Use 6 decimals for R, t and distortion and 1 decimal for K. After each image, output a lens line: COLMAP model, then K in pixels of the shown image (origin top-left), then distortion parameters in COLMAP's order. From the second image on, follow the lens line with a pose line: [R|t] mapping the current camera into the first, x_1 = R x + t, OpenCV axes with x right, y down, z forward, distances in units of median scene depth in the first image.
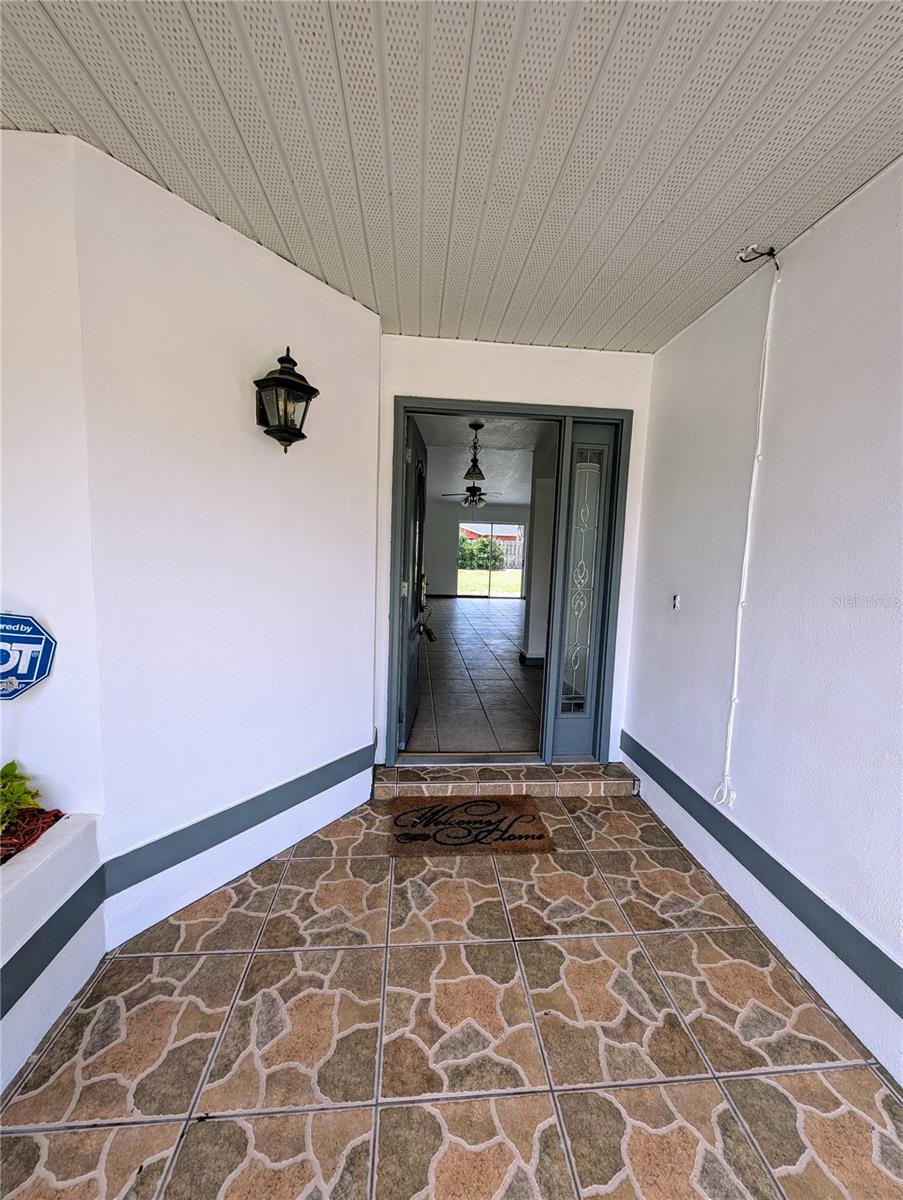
lens RADIAL K [[449.7, 0, 452.4], [0, 449.7, 597.9], [0, 0, 1]] dist [-0.001533, -0.000375]
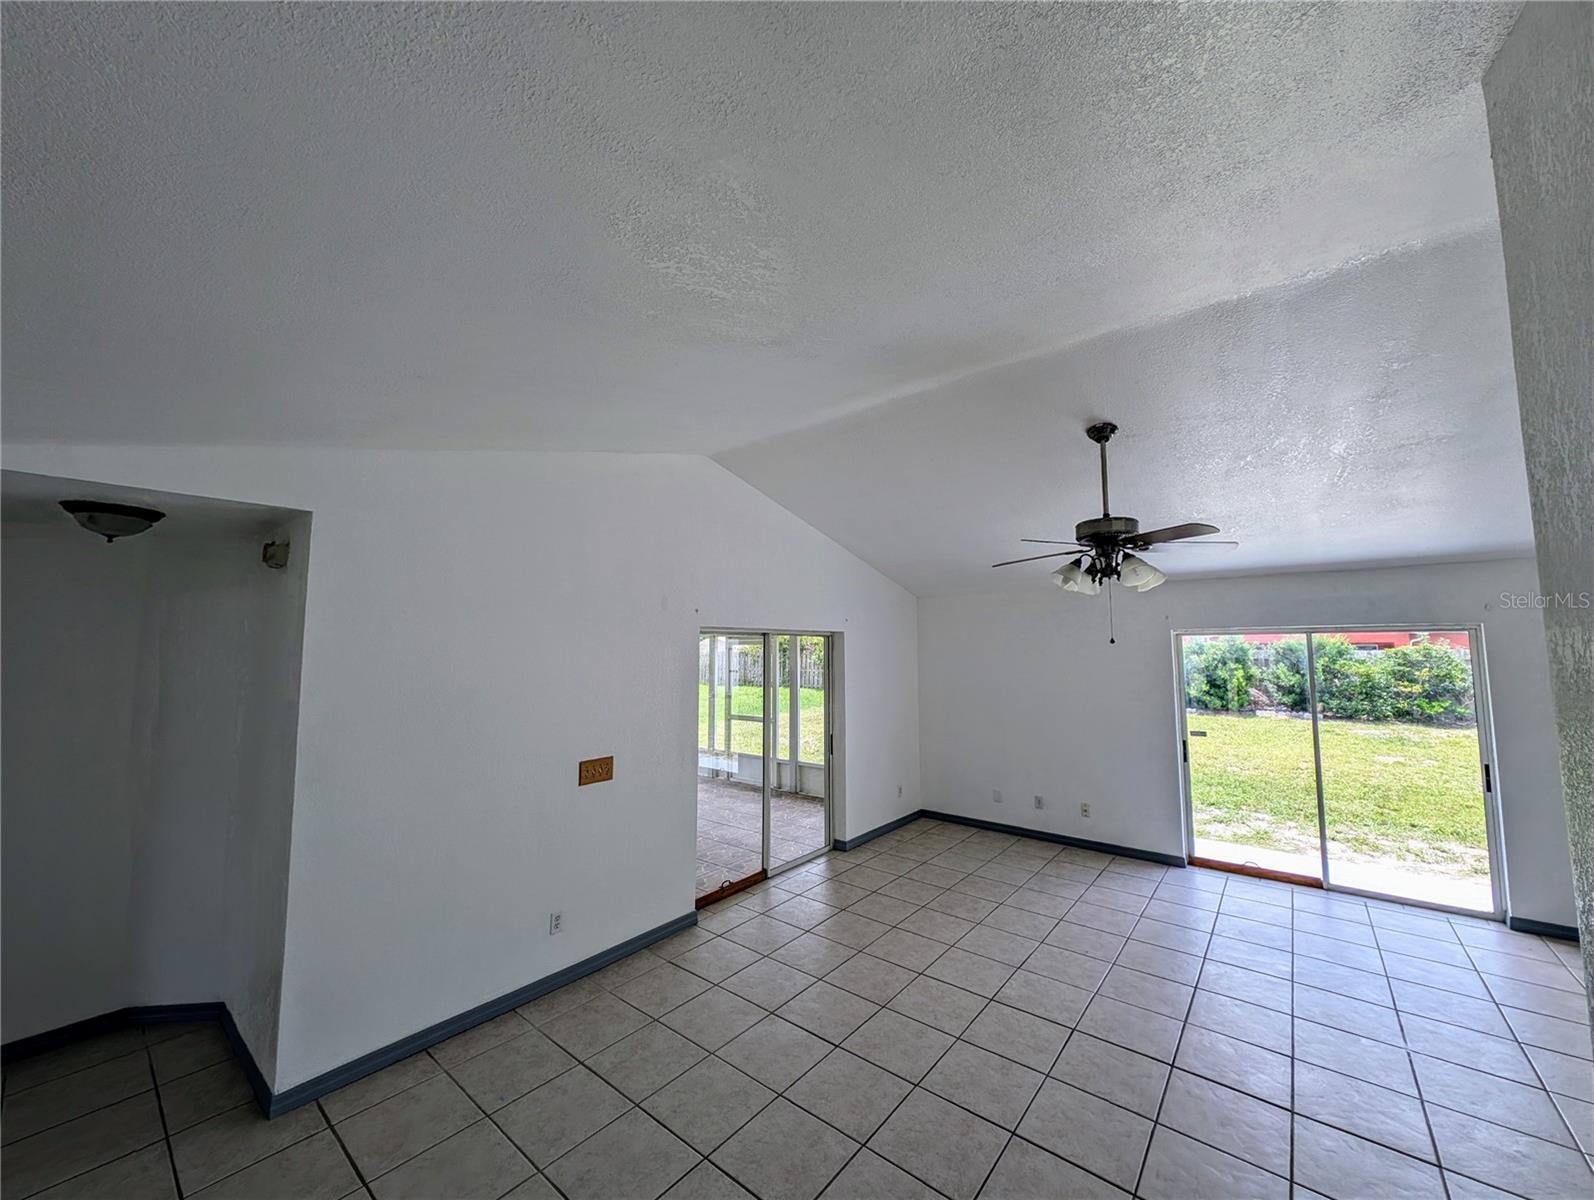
lens RADIAL K [[597.3, 0, 794.2], [0, 597.3, 595.8], [0, 0, 1]] dist [-0.001533, -0.000375]
pose [[0.711977, -0.098653, -0.695238, 0.122981], [-0.053877, 0.979489, -0.194162, -0.091846], [0.700132, 0.175696, 0.692059, 0.475810]]
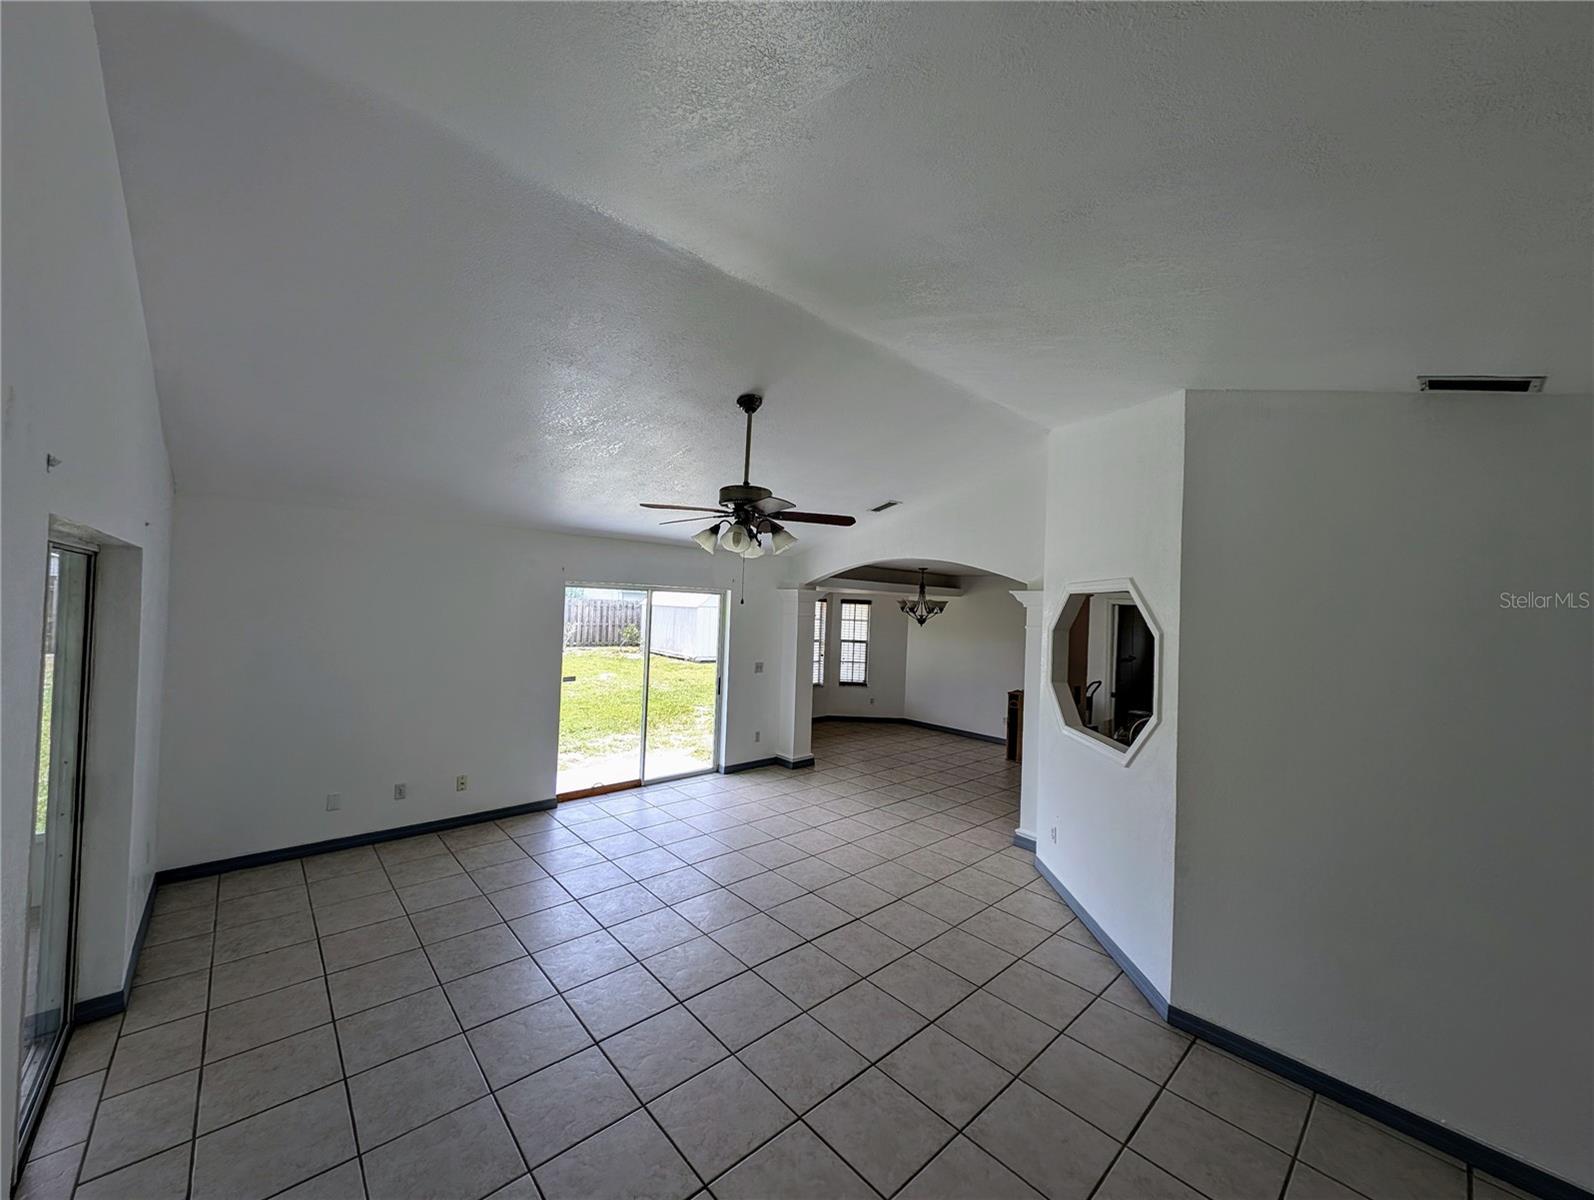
lens RADIAL K [[597.3, 0, 794.3], [0, 597.3, 596.3], [0, 0, 1]] dist [-0.001533, -0.000375]
pose [[0.794969, 0.009077, 0.606582, -0.121492], [0.053459, 0.994950, -0.084950, -0.109022], [-0.604290, 0.099960, 0.790469, 0.522279]]
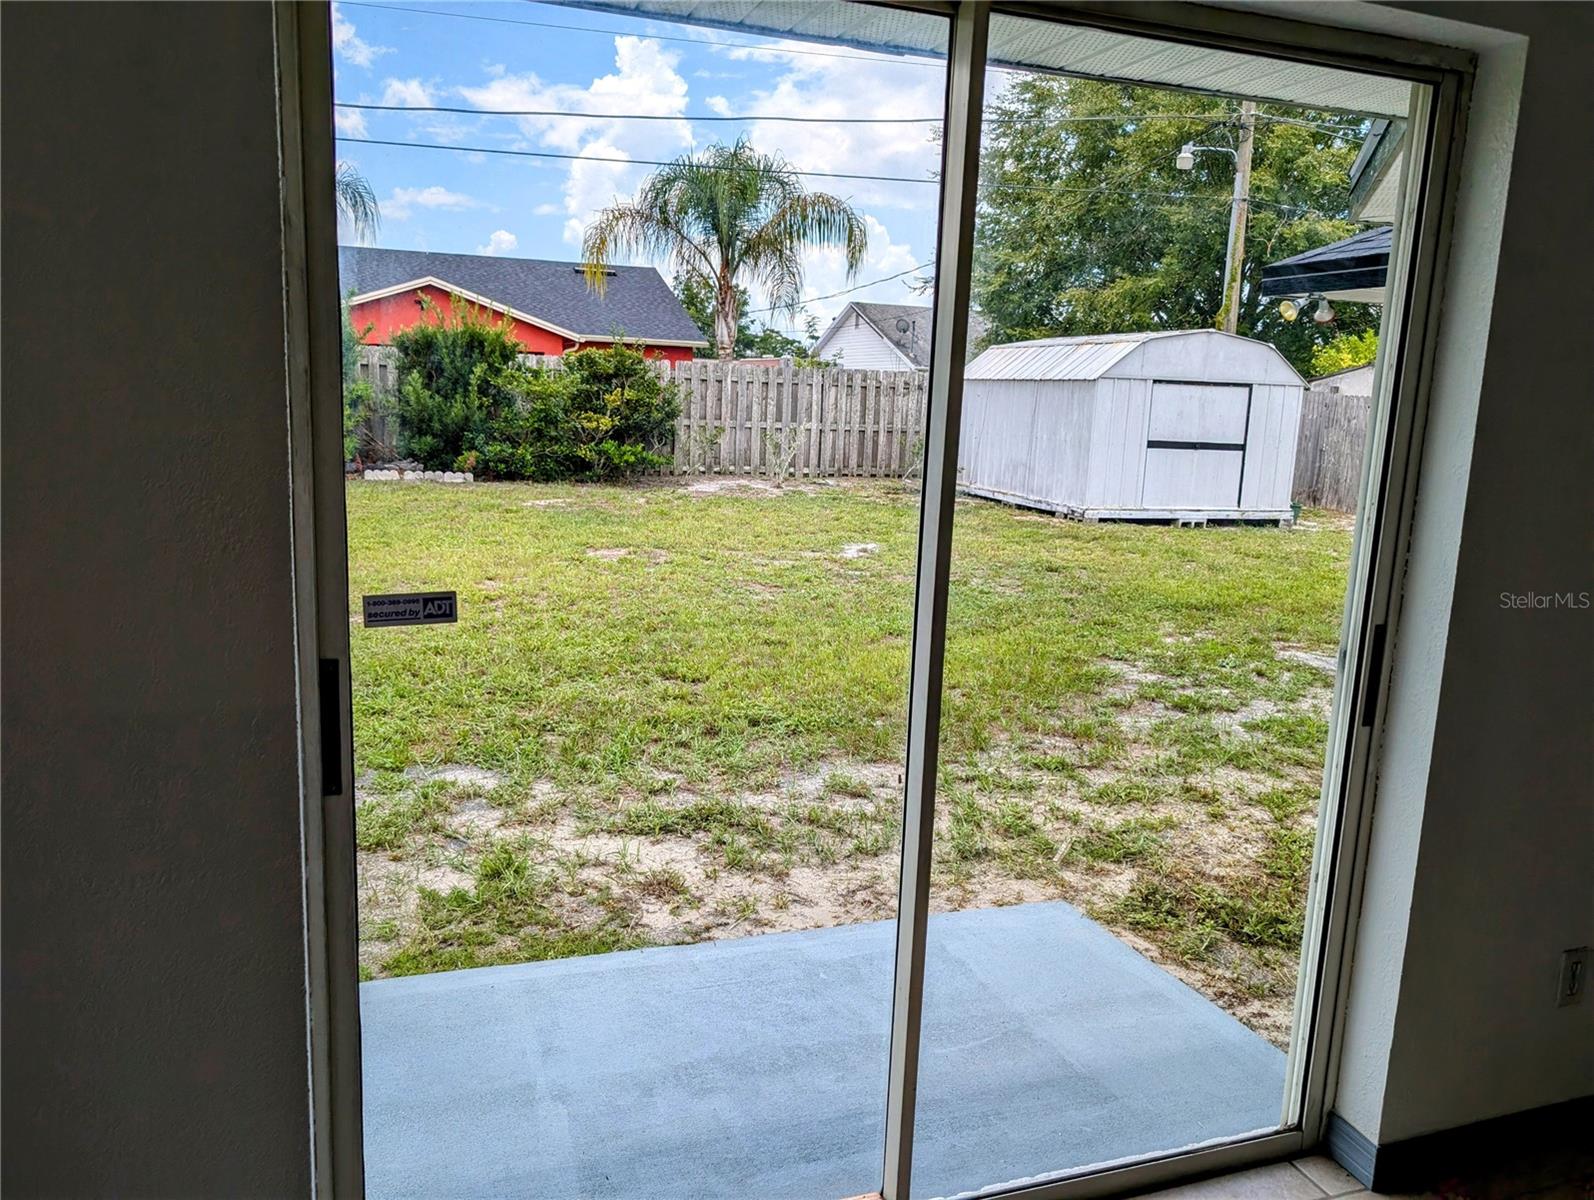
lens RADIAL K [[1145.6, 0, 795.4], [0, 1145.6, 593.9], [0, 0, 1]] dist [-0.005836, -0.001615]
pose [[0.965907, -0.039923, 0.255794, 0.029784], [0.021645, 0.997032, 0.073880, -0.103973], [-0.257984, -0.065825, 0.963904, 0.862530]]
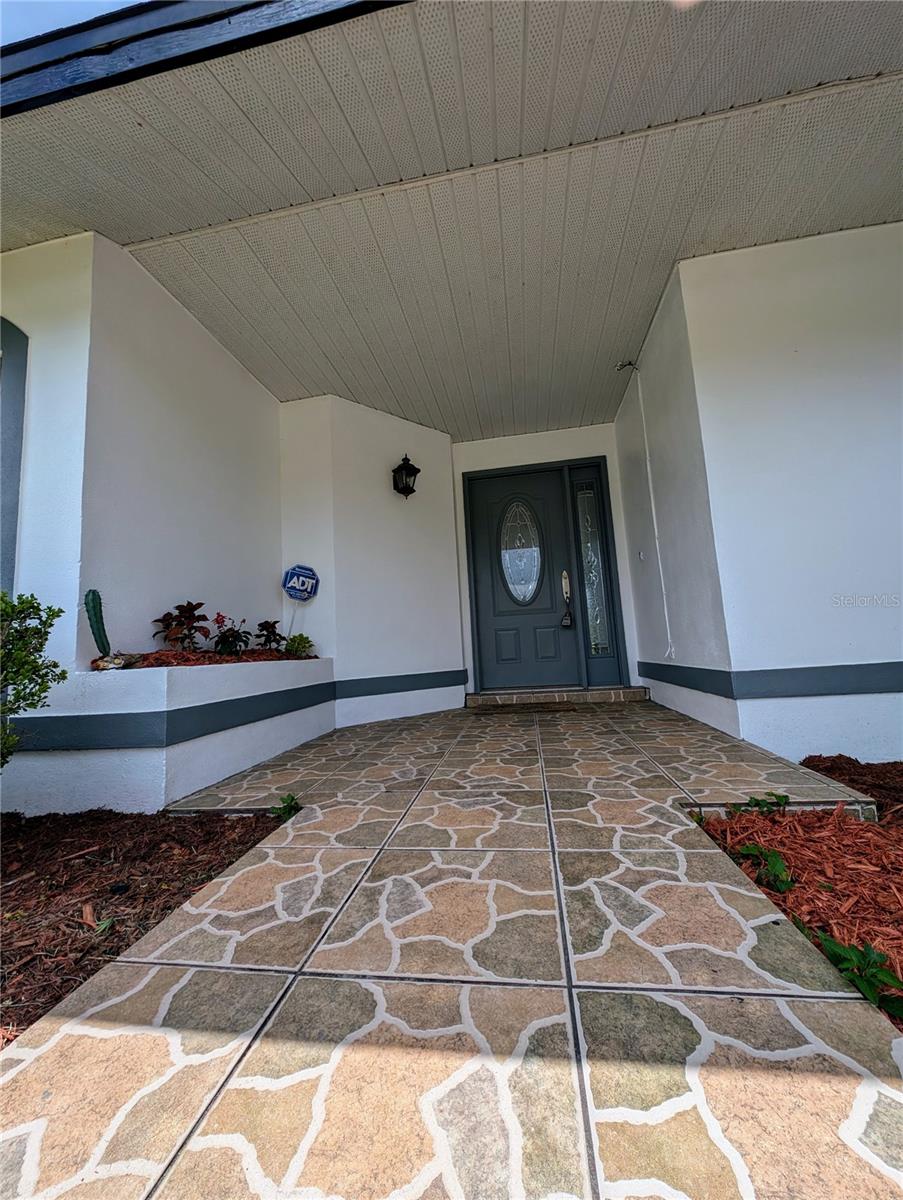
lens RADIAL K [[449.7, 0, 452.4], [0, 449.7, 598.4], [0, 0, 1]] dist [-0.001533, -0.000375]
pose [[0.965447, -0.118933, -0.231877, 0.225845], [0.064141, 0.970858, -0.230911, 0.527617], [0.252582, 0.208059, 0.944941, -0.705122]]
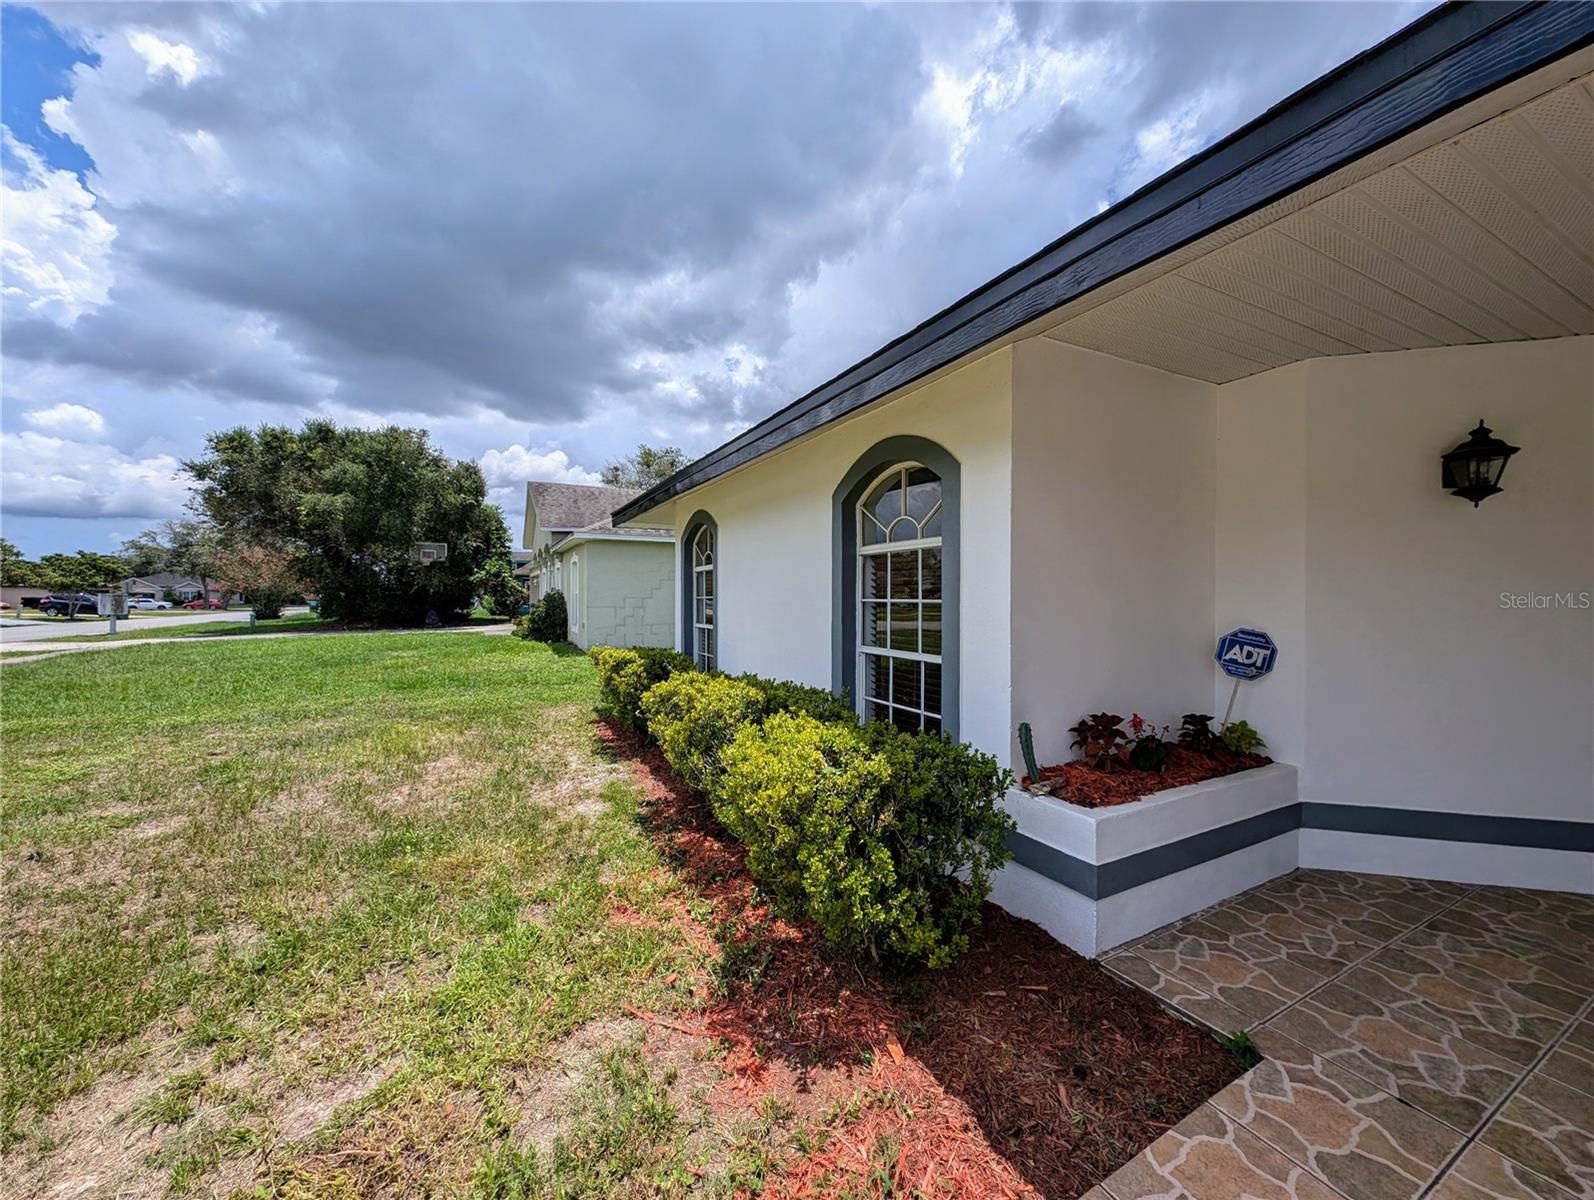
lens RADIAL K [[597.3, 0, 792.8], [0, 597.3, 596.8], [0, 0, 1]] dist [-0.001533, -0.000375]
pose [[0.377685, -0.025580, -0.925581, 0.317041], [-0.085333, 0.994403, -0.062302, 0.128268], [0.921994, 0.102513, 0.373388, -0.985739]]
